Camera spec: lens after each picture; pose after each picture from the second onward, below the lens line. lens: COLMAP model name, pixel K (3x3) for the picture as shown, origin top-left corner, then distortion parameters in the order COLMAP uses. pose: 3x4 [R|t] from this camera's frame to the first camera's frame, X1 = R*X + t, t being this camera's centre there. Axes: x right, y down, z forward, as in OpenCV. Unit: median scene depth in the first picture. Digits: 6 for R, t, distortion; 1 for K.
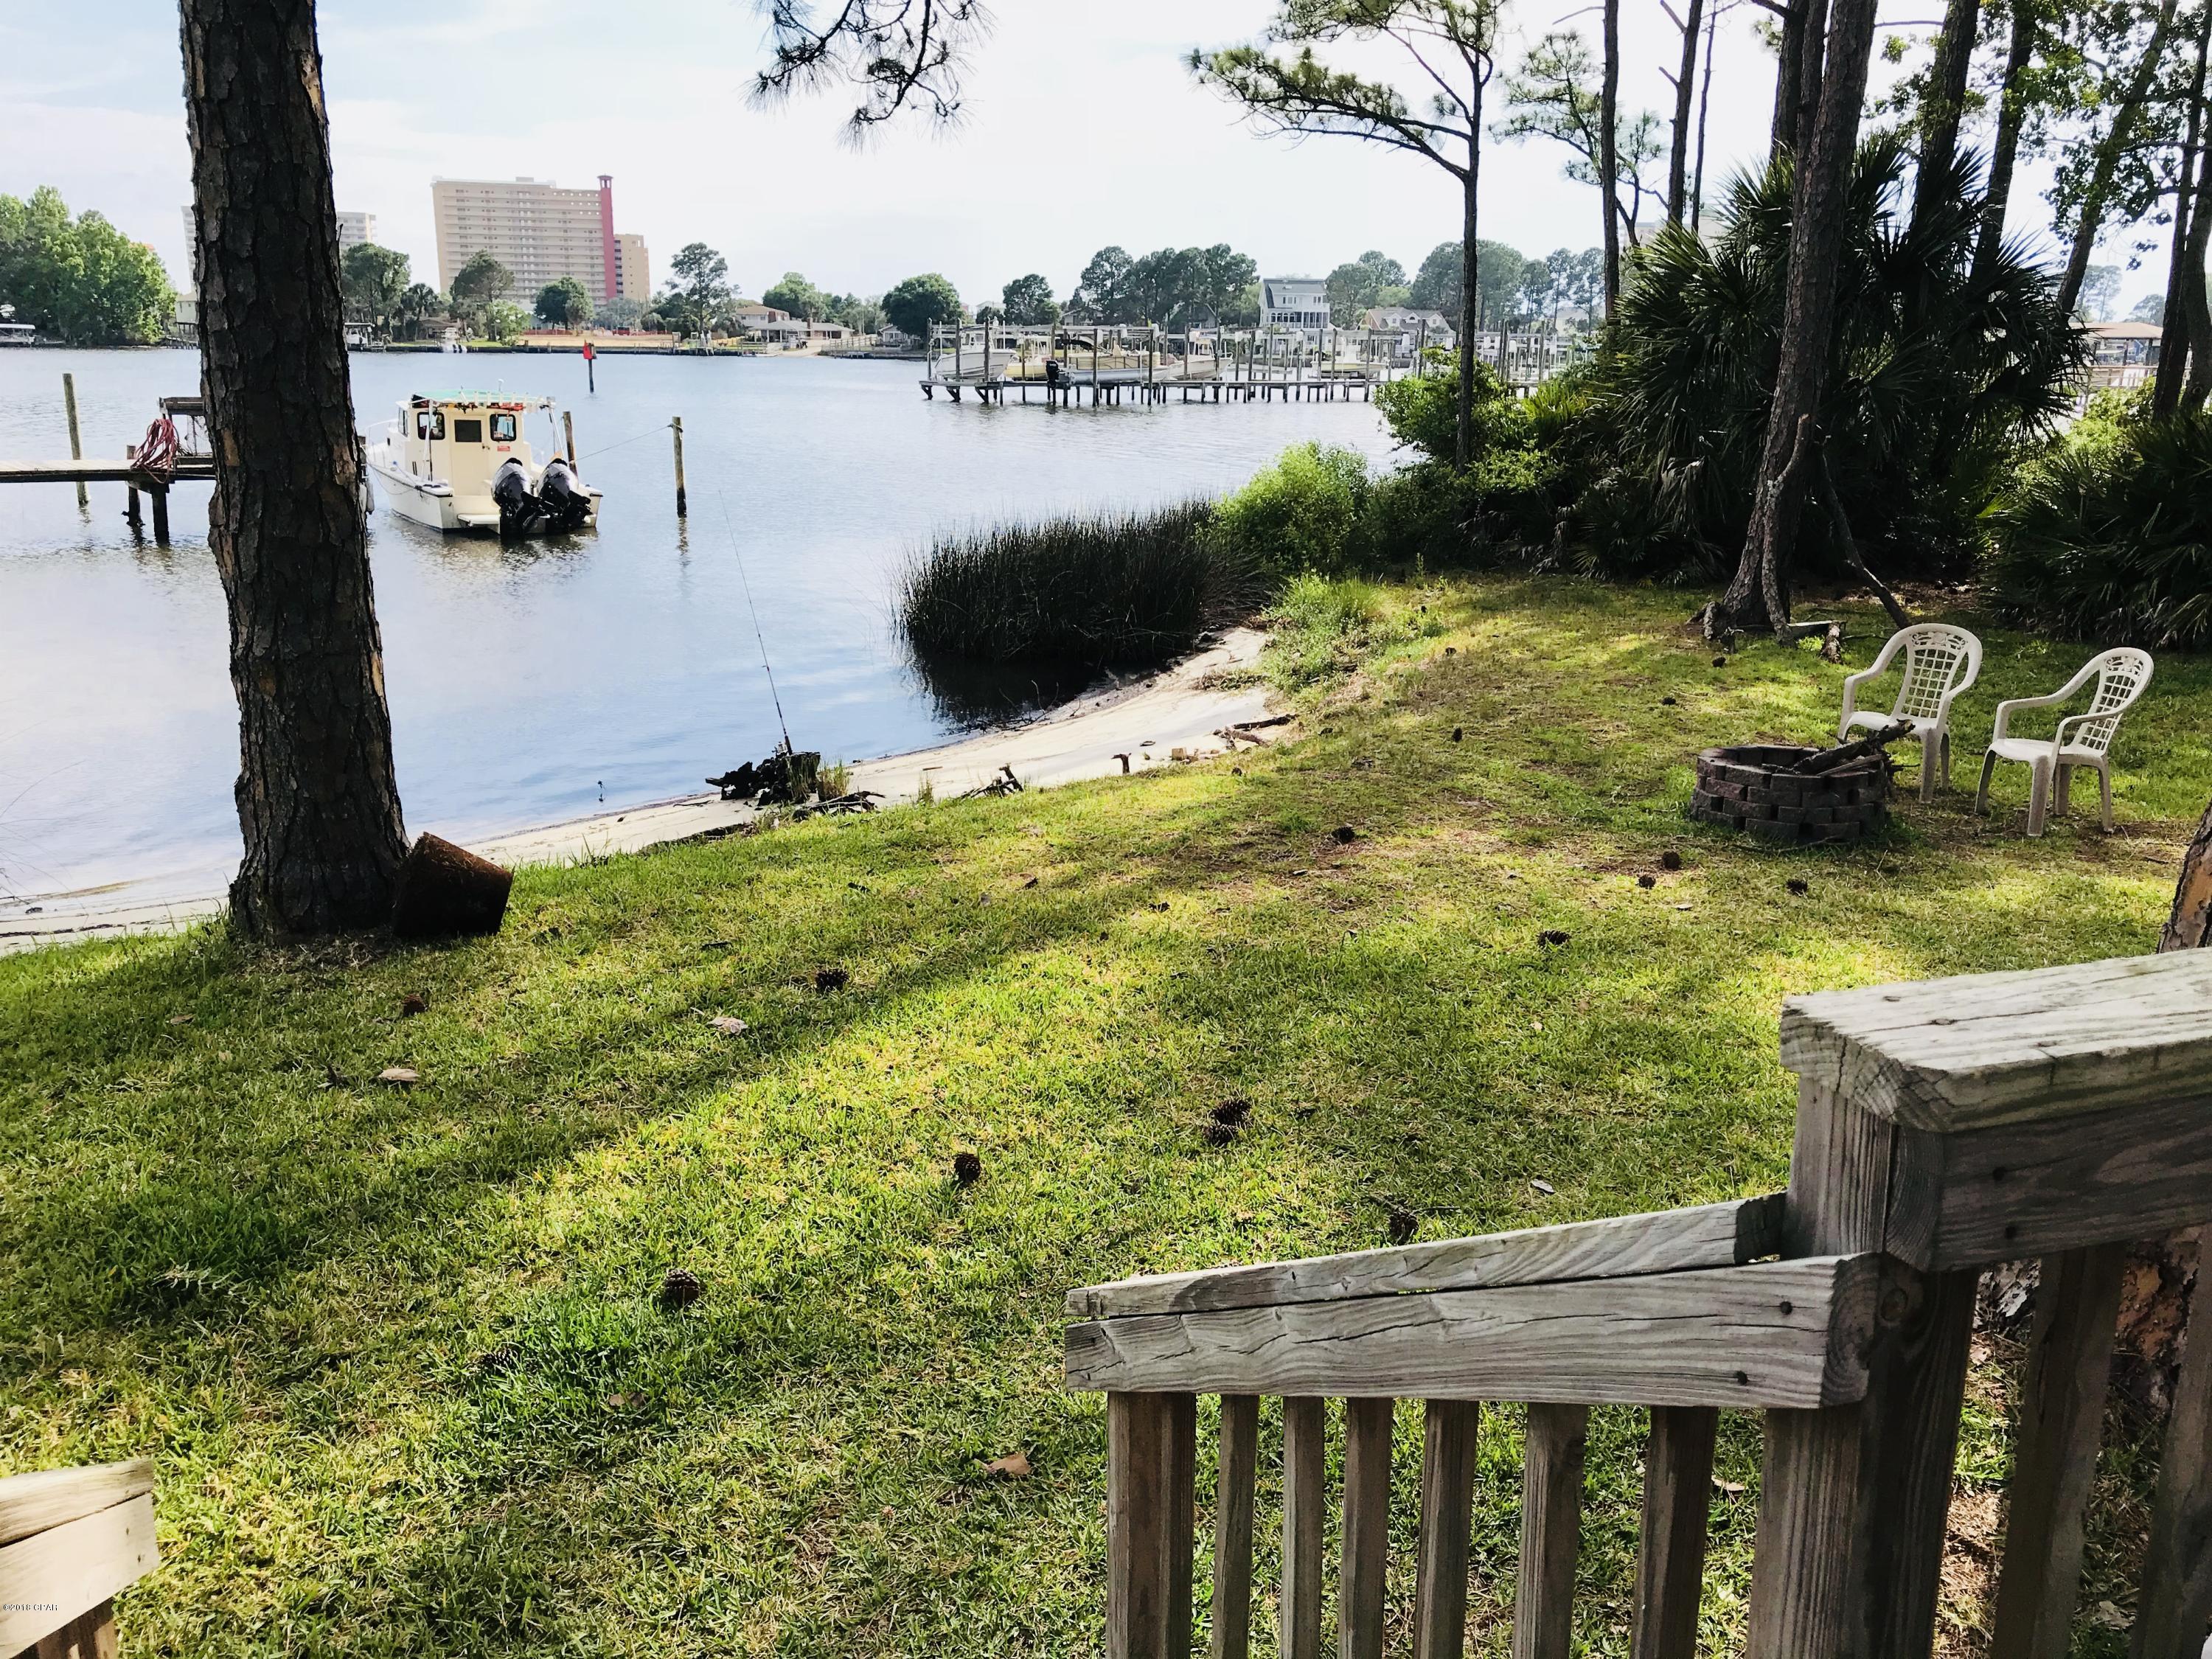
lens RADIAL K [[1809.8, 0, 1112.0], [0, 1809.8, 820.0], [0, 0, 1]] dist [0.032385, -0.025350]
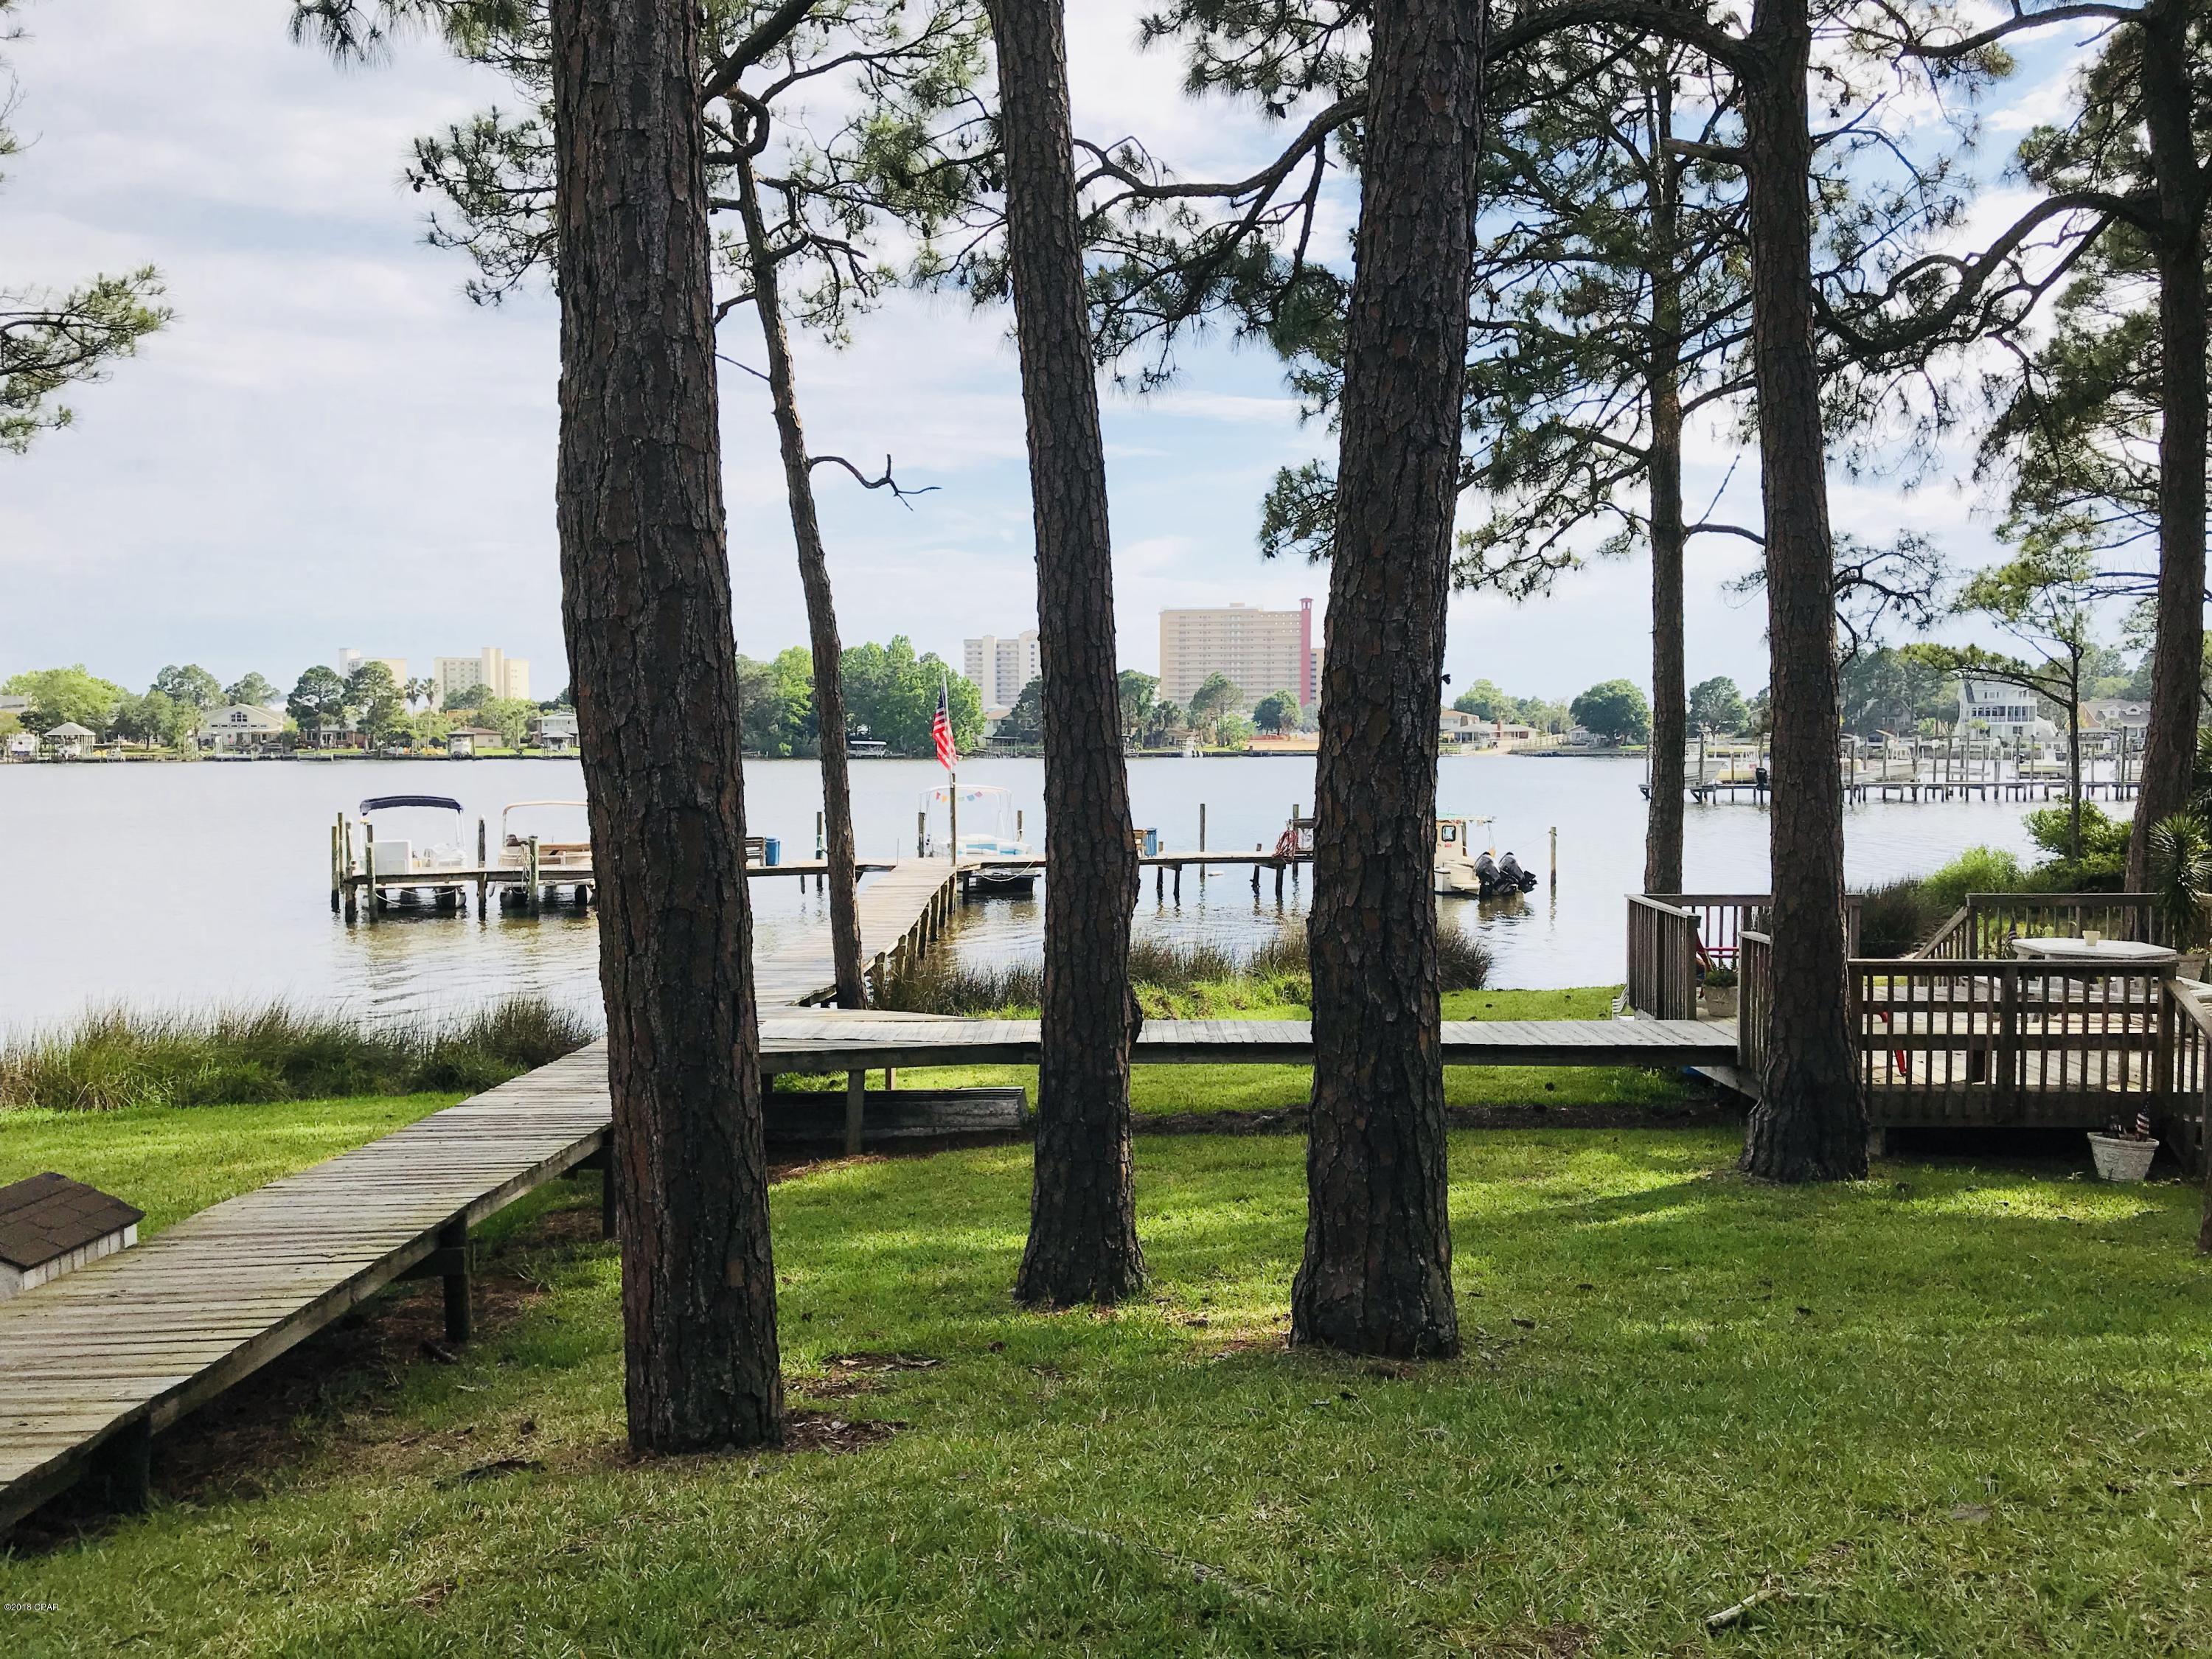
lens RADIAL K [[1809.8, 0, 1112.0], [0, 1809.8, 820.0], [0, 0, 1]] dist [0.032385, -0.025350]
pose [[0.936655, 0.000983, -0.350253, -0.004684], [-0.074300, 0.977795, -0.195951, 0.013495], [0.342283, 0.209562, 0.915929, -0.070671]]
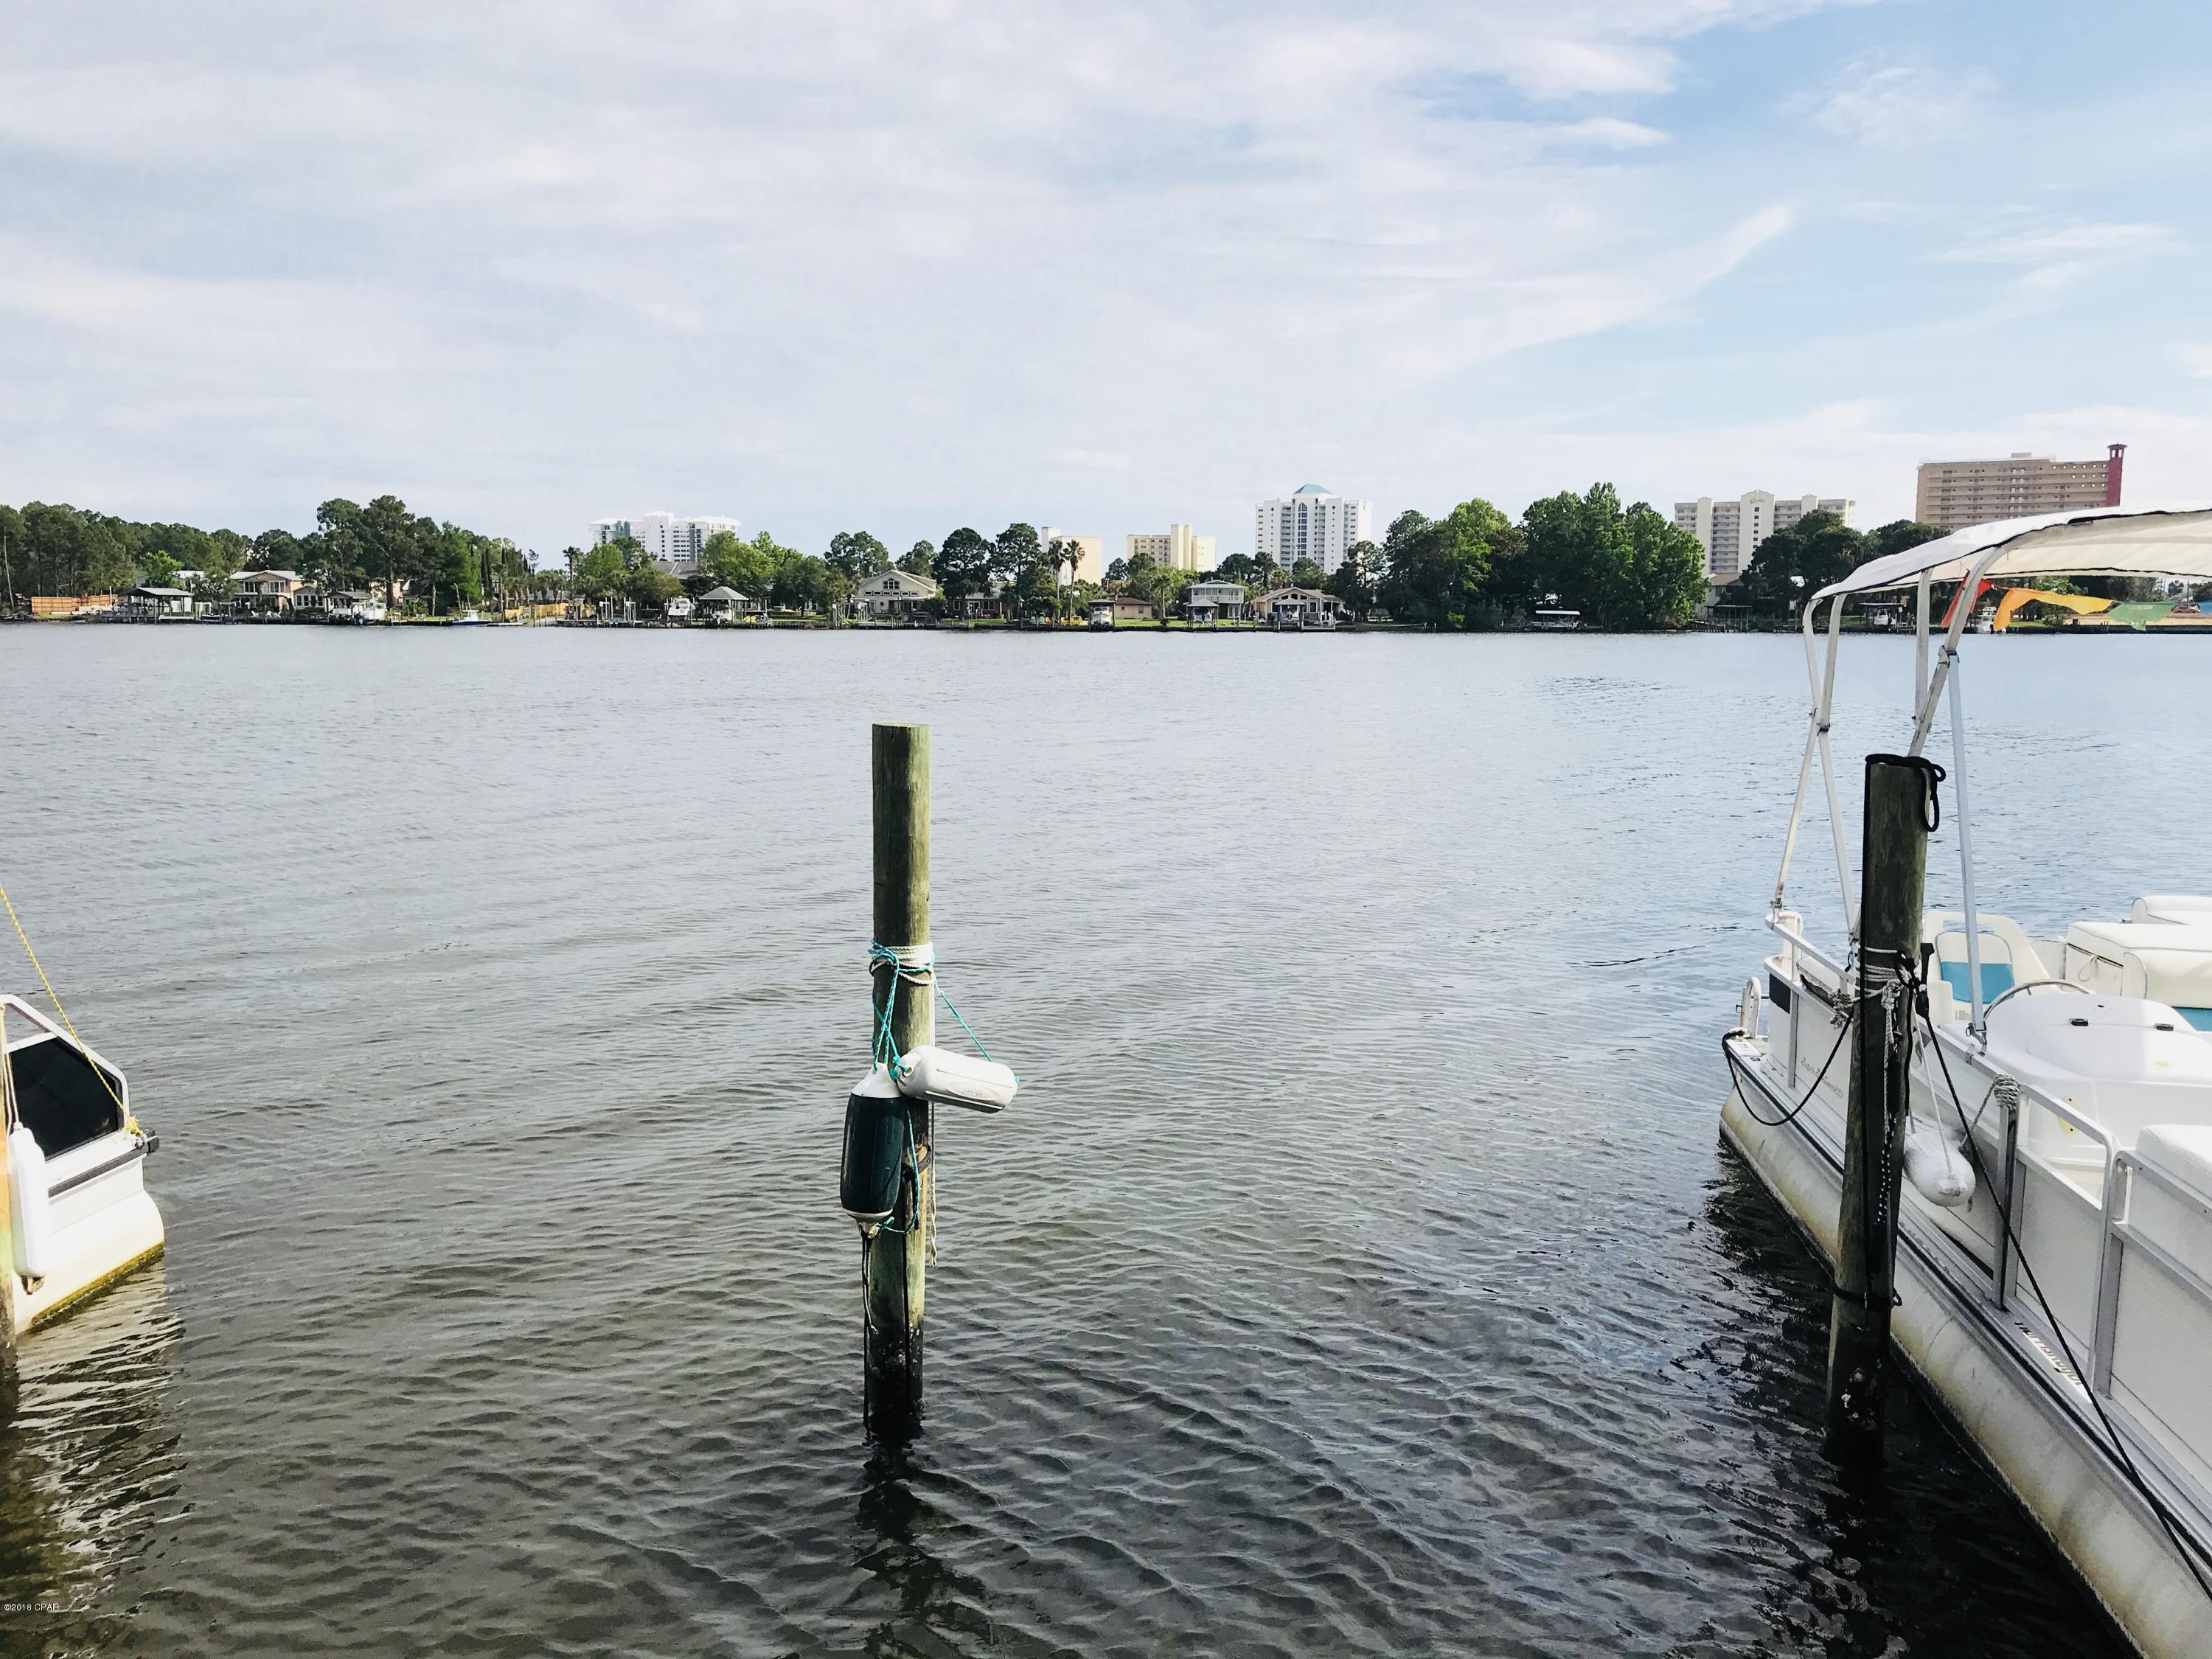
lens RADIAL K [[1777.0, 0, 1106.2], [0, 1777.0, 874.5], [0, 0, 1]] dist [0.131731, -0.208118]
pose [[0.739944, 0.084822, -0.667299, -0.080114], [-0.163344, 0.984983, -0.055923, -0.018138], [0.652534, 0.150379, 0.742688, 0.072144]]
